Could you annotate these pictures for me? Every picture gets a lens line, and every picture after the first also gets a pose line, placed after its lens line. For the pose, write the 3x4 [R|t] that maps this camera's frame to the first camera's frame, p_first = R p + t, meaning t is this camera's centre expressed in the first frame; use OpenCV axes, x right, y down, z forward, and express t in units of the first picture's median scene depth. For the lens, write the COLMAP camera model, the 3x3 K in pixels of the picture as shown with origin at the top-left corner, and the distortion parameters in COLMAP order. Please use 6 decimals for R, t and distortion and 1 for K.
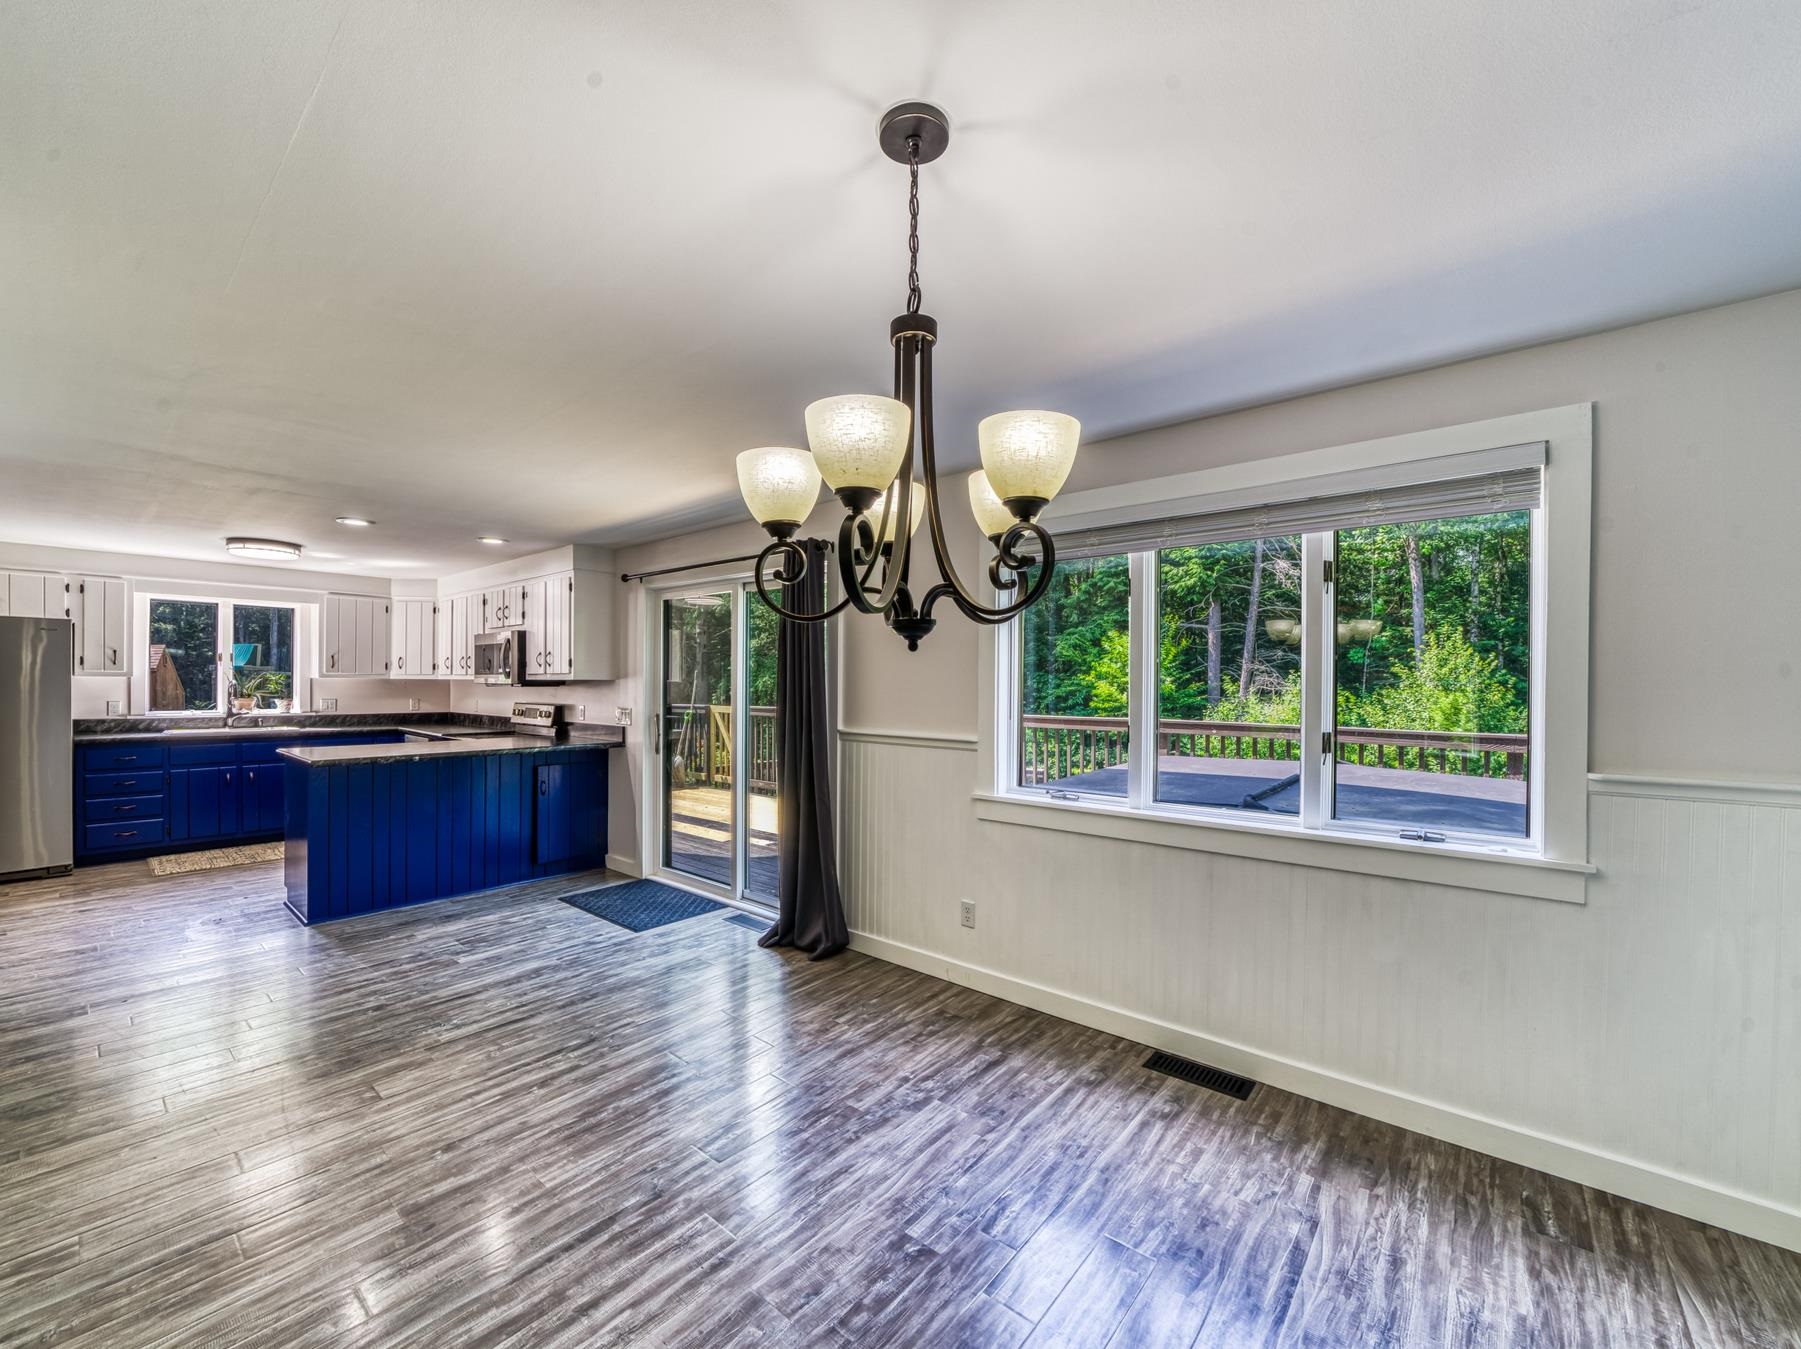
lens RADIAL K [[716.8, 0, 887.5], [0, 716.8, 689.4], [0, 0, 1]] dist [-0.023025, 0.002586]
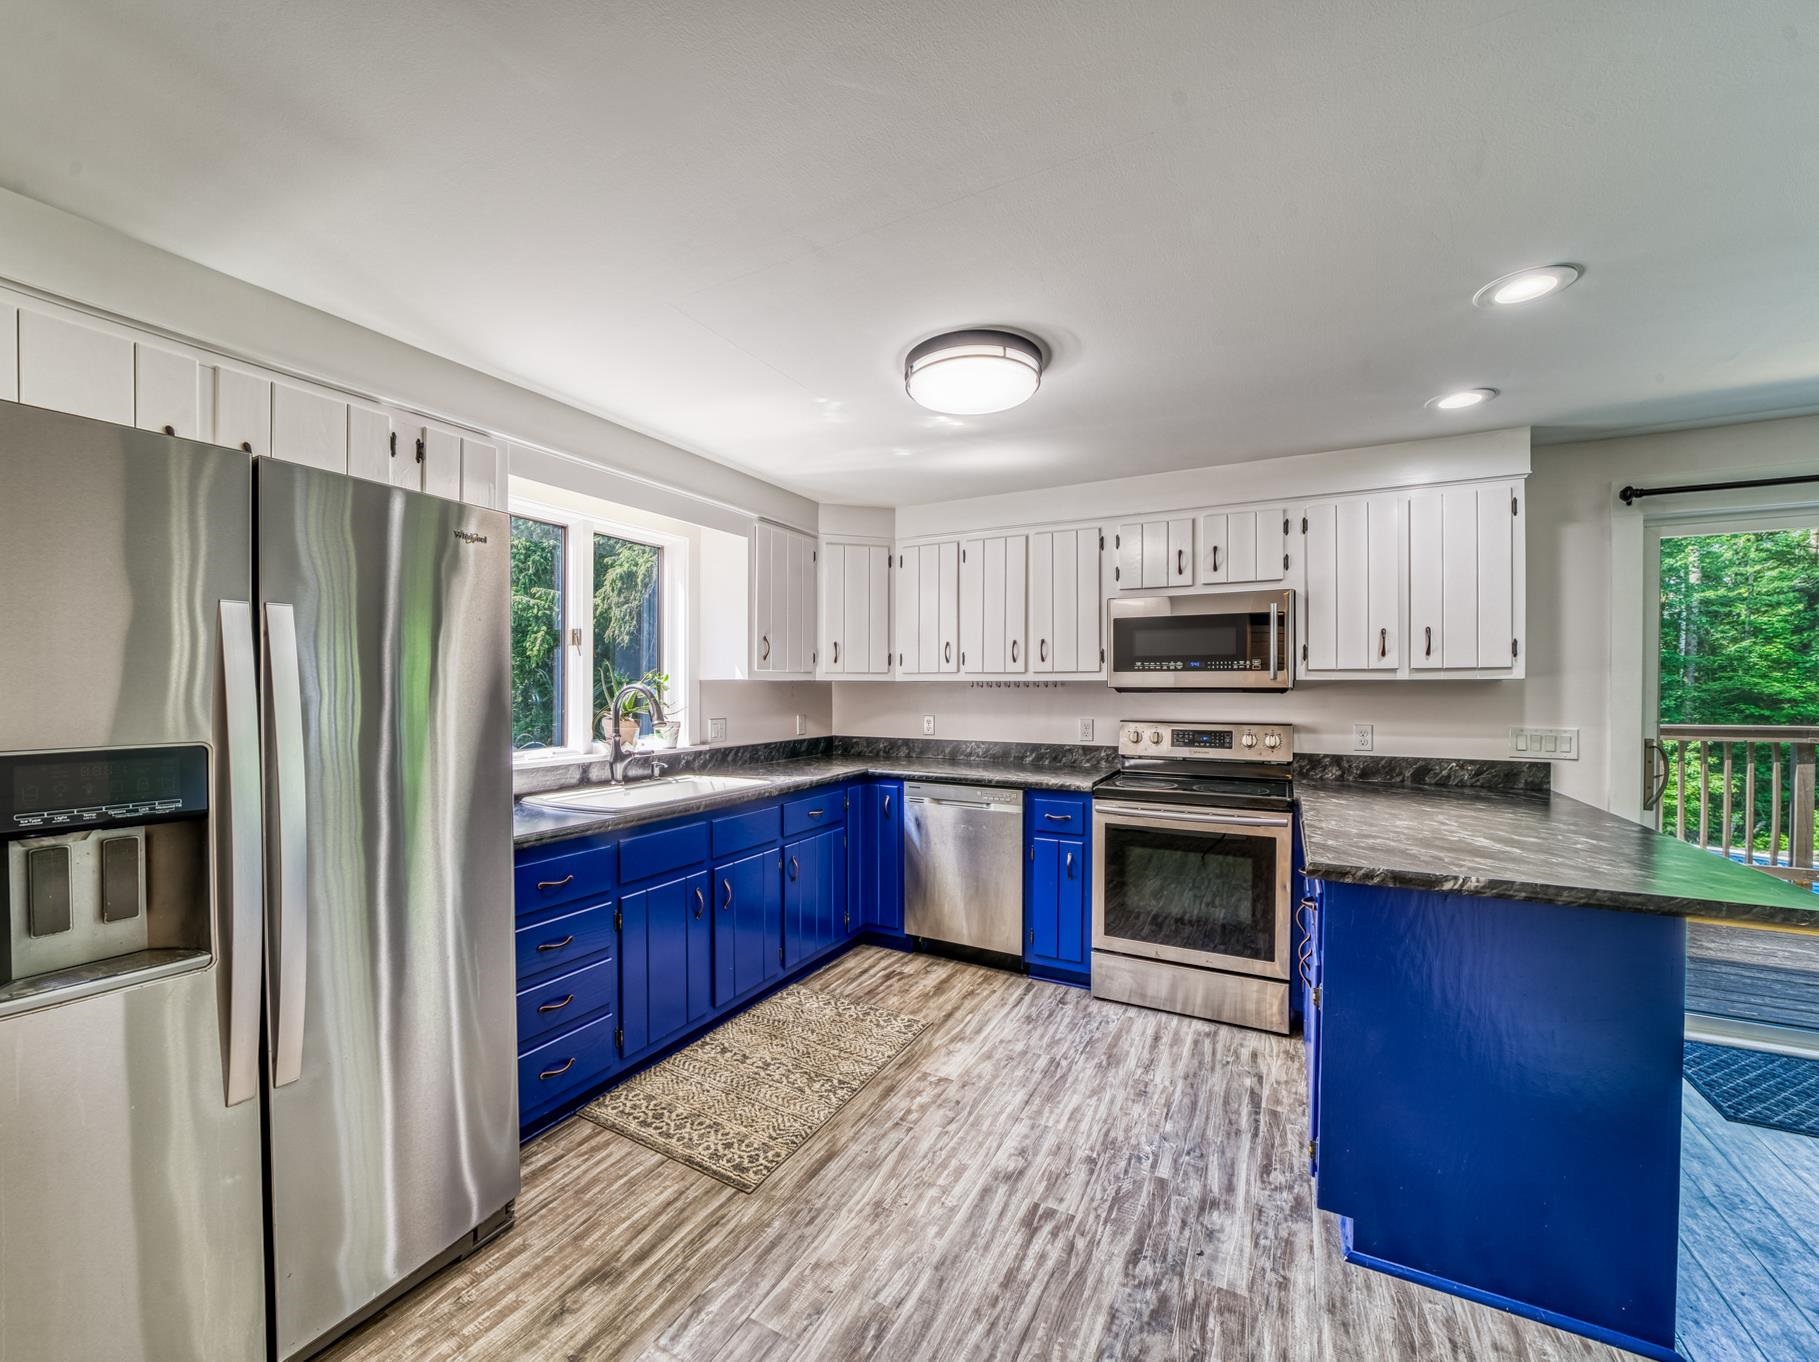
lens RADIAL K [[724.0, 0, 907.9], [0, 724.0, 691.9], [0, 0, 1]] dist [-0.023025, 0.002586]
pose [[0.978077, -0.008199, 0.208081, -1.094215], [0.007832, 0.999966, 0.002588, -0.009992], [-0.208095, -0.000902, 0.978108, 0.624941]]
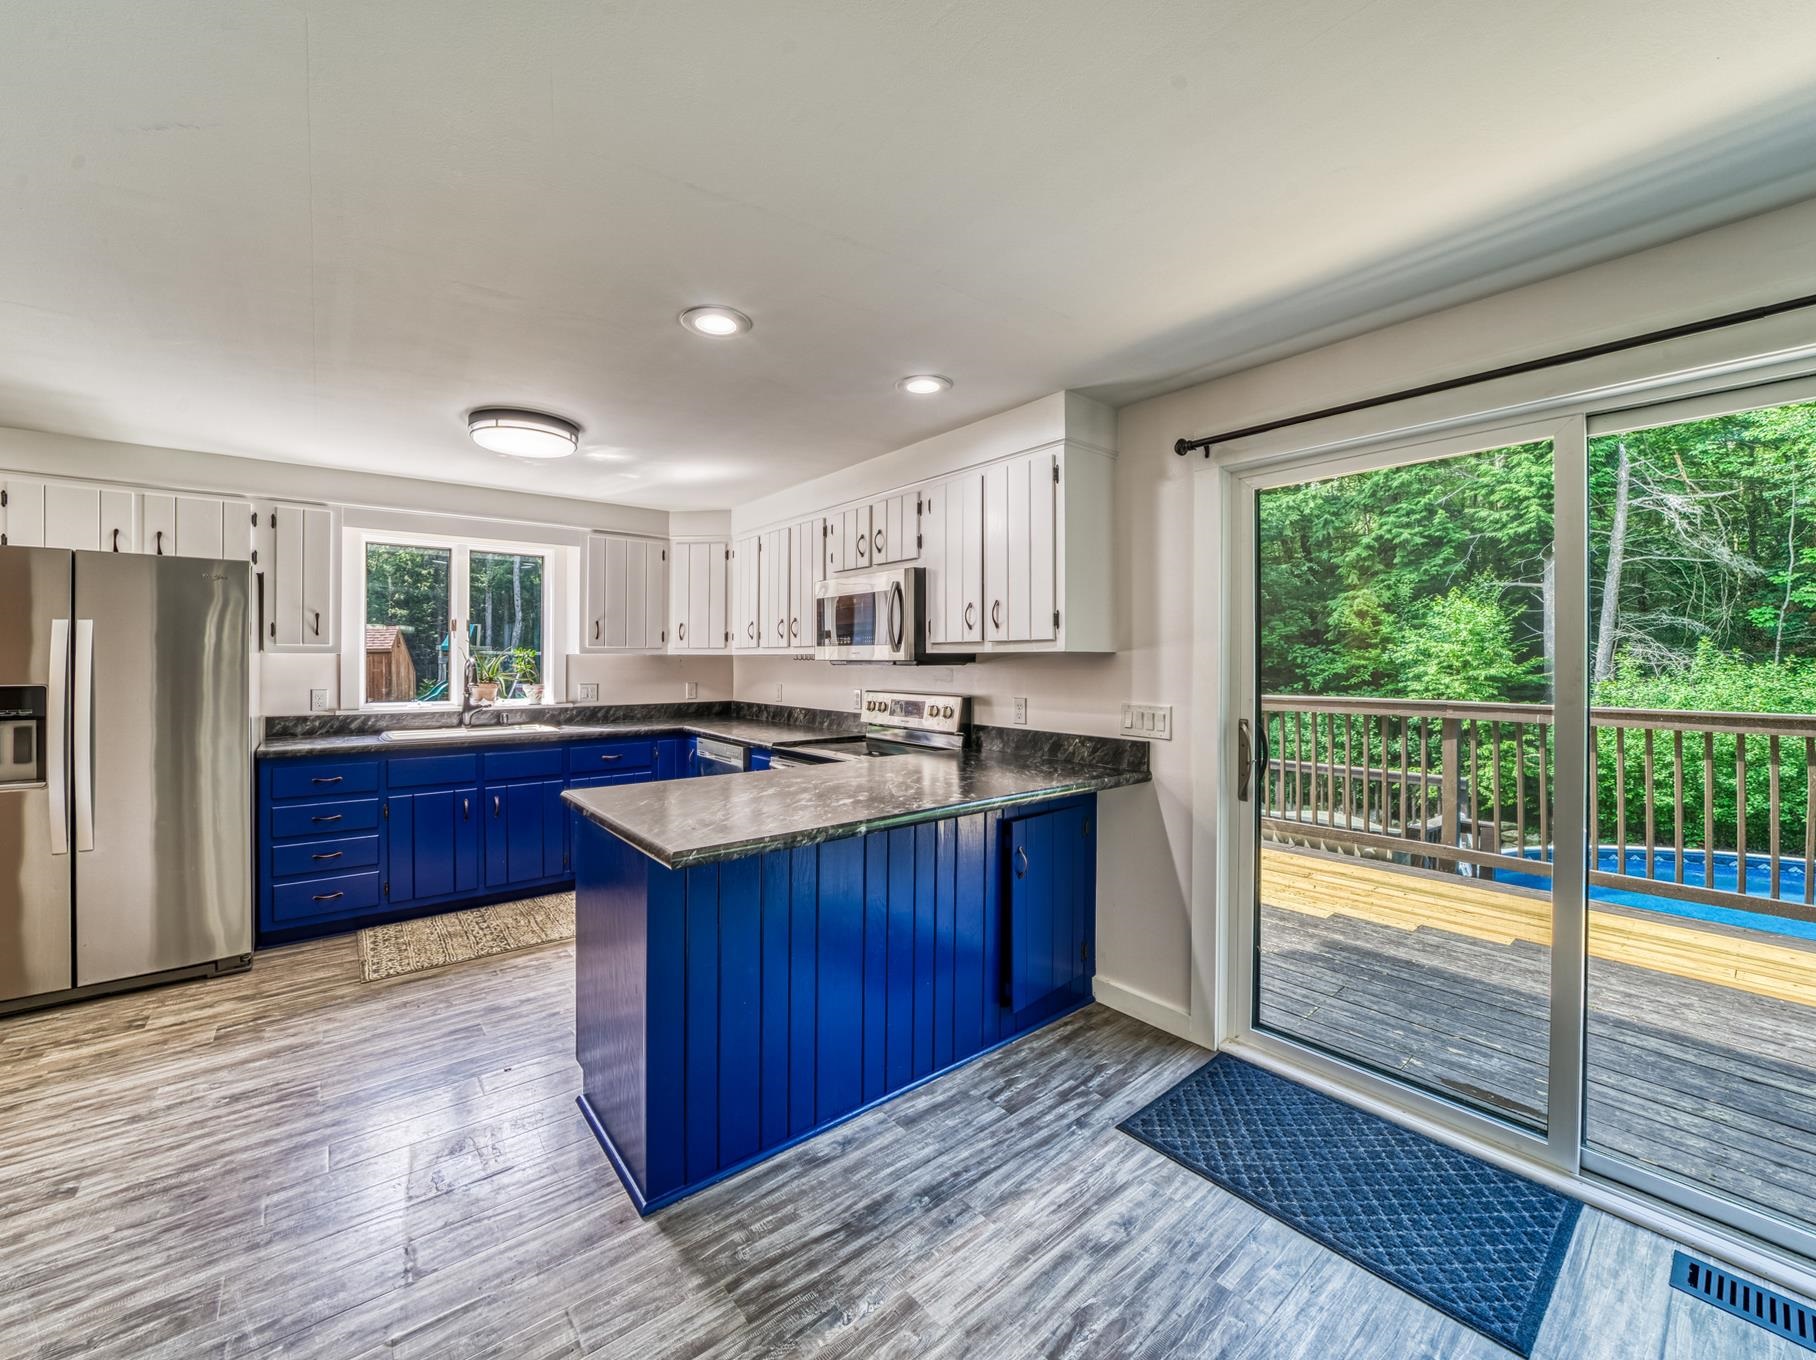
lens RADIAL K [[722.8, 0, 904.5], [0, 722.8, 660.3], [0, 0, 1]] dist [-0.023025, 0.002586]
pose [[0.982589, -0.005796, -0.185702, -0.498340], [0.004392, 0.999959, -0.007968, -0.004087], [0.185741, 0.007013, 0.982574, 0.507157]]
